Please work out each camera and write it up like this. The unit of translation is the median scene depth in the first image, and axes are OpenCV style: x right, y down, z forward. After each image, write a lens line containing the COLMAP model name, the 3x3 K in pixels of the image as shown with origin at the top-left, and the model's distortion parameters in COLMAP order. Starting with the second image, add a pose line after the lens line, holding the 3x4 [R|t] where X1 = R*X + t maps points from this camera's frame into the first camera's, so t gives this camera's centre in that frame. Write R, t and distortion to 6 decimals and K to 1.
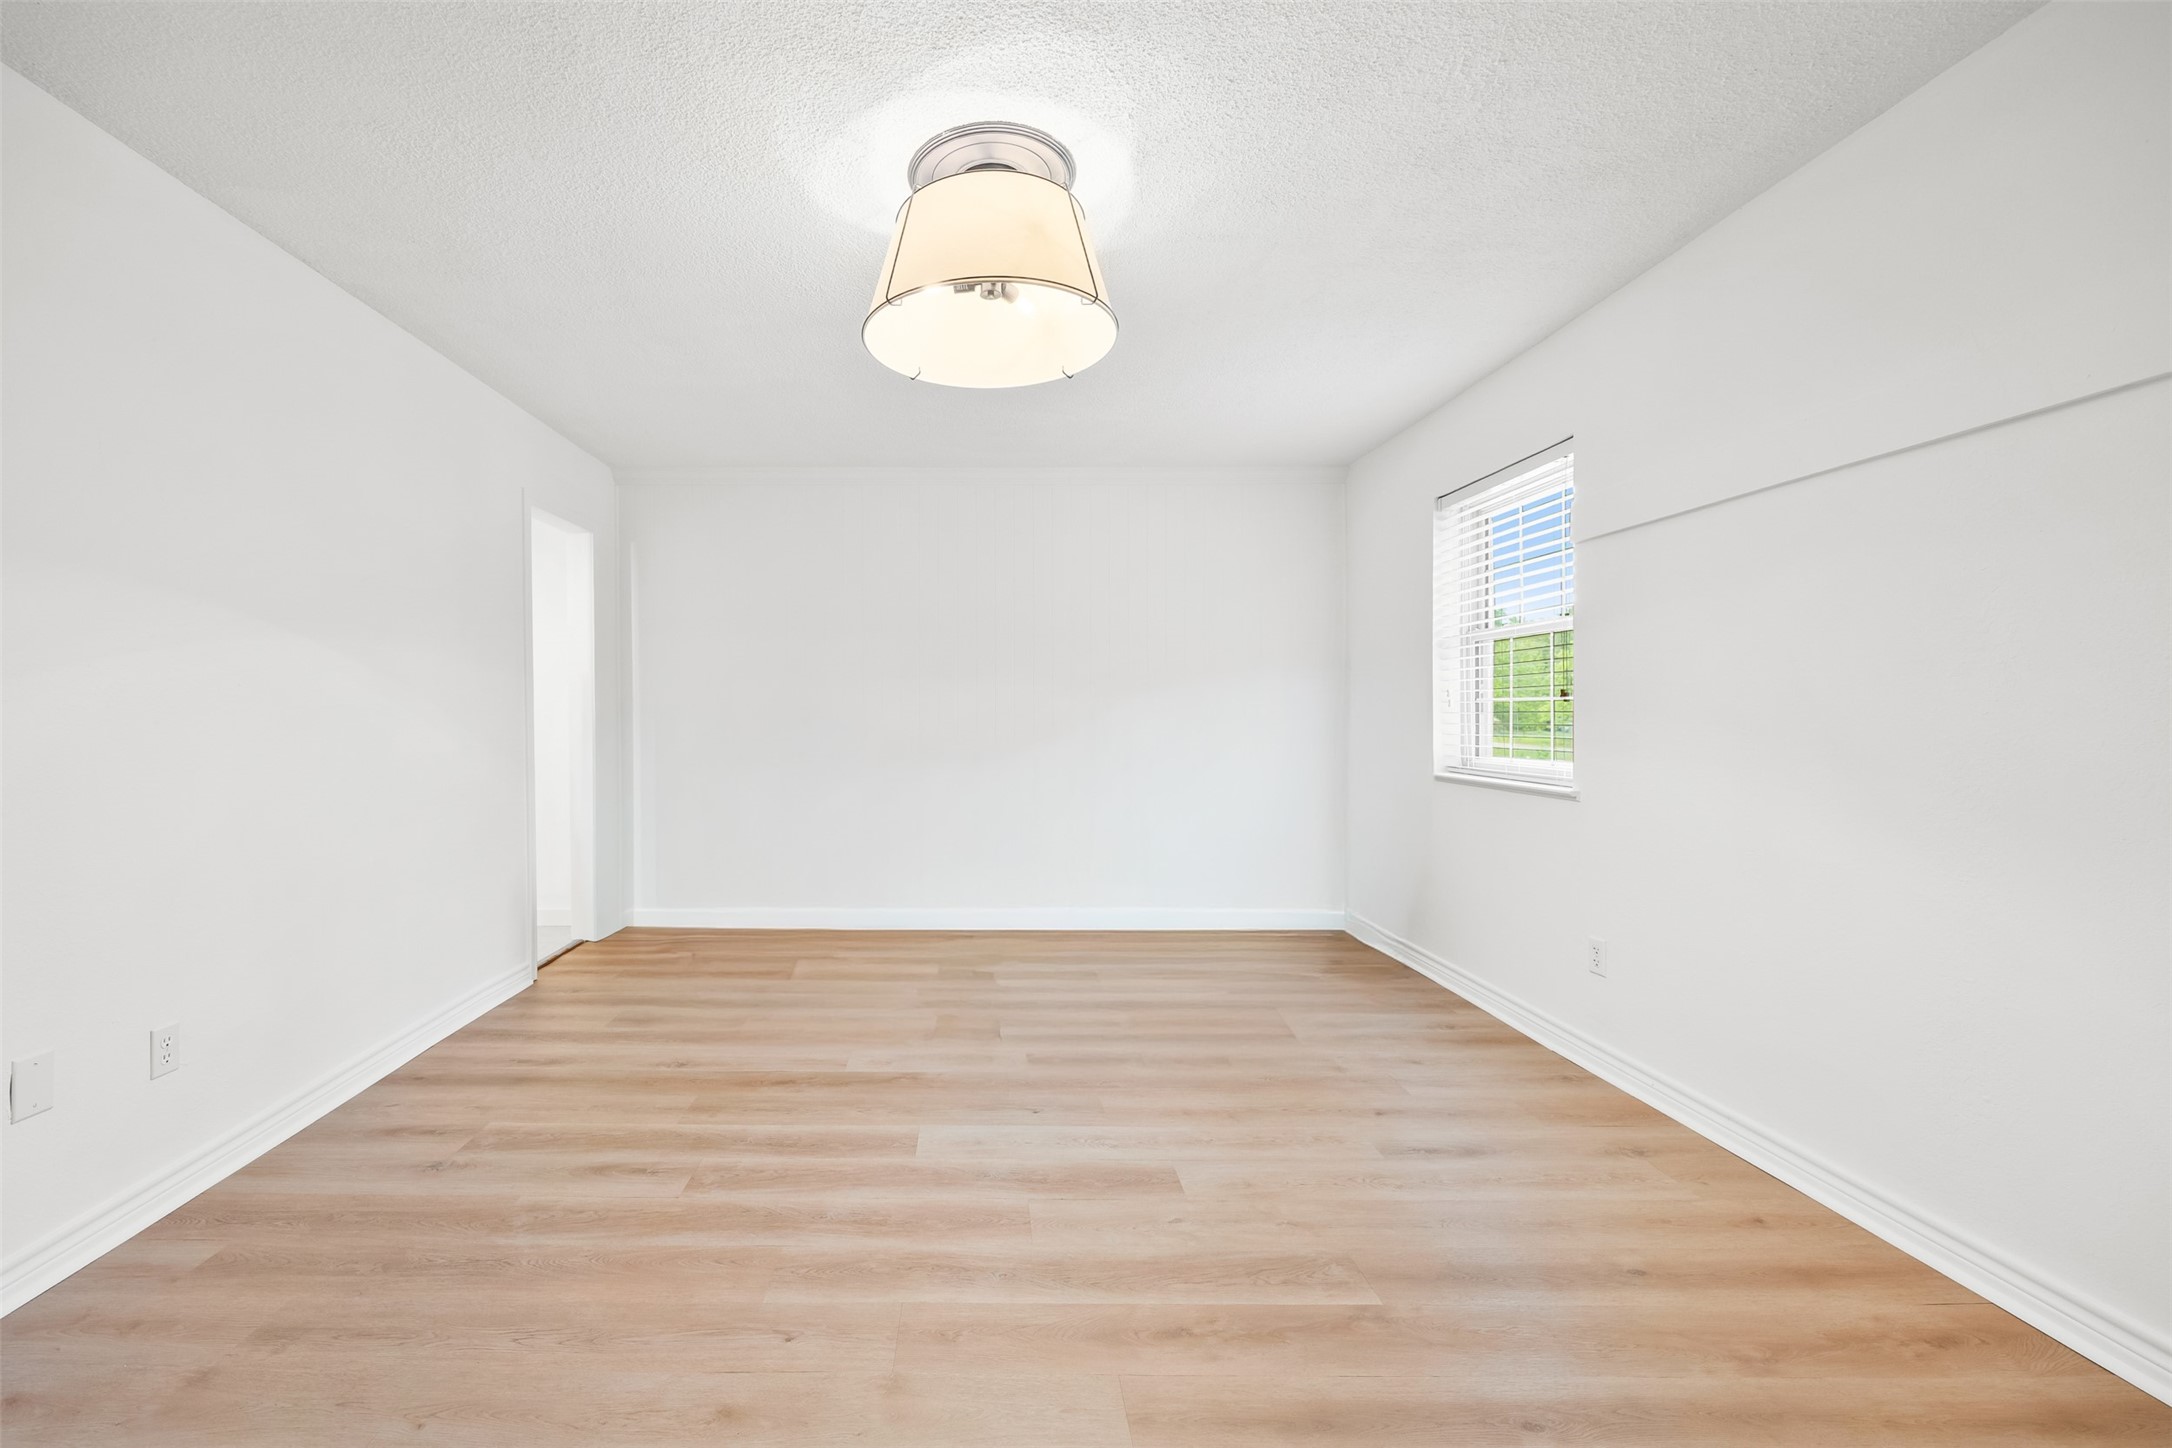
lens RADIAL K [[921.7, 0, 1086.2], [0, 921.7, 704.5], [0, 0, 1]] dist [-0.002956, 0.000218]
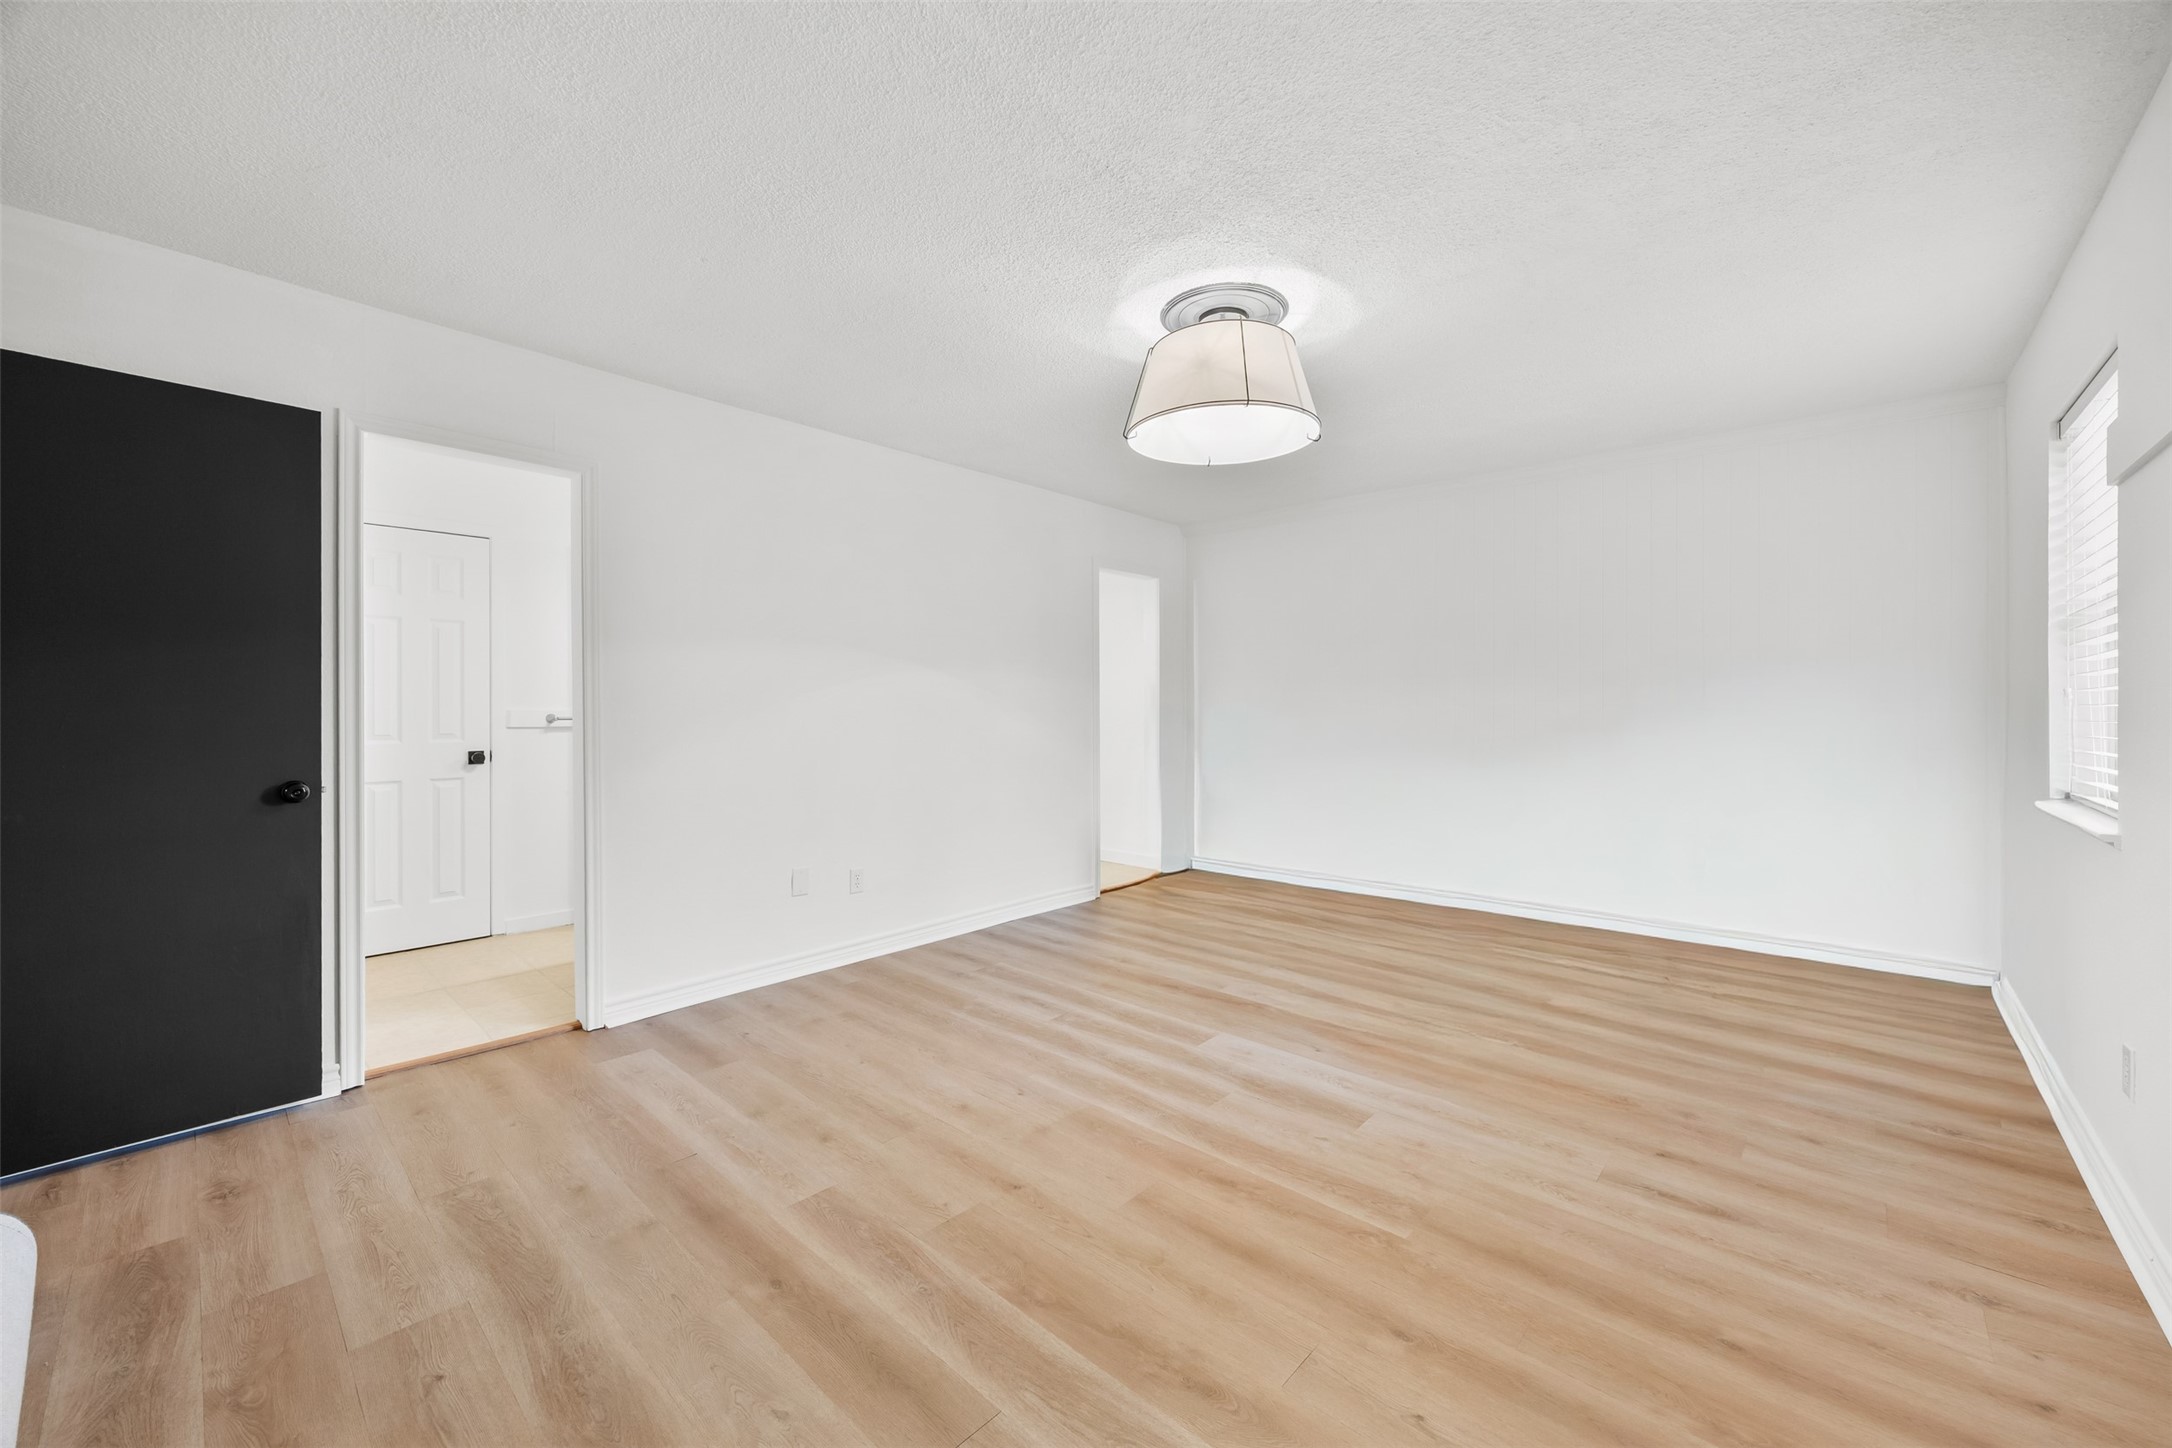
lens RADIAL K [[921.7, 0, 1086.2], [0, 921.7, 704.5], [0, 0, 1]] dist [-0.002956, 0.000218]
pose [[0.717111, 0.003336, -0.696951, 0.629786], [-0.000343, 0.999990, 0.004434, -0.012795], [0.696959, -0.002941, 0.717105, -0.071555]]
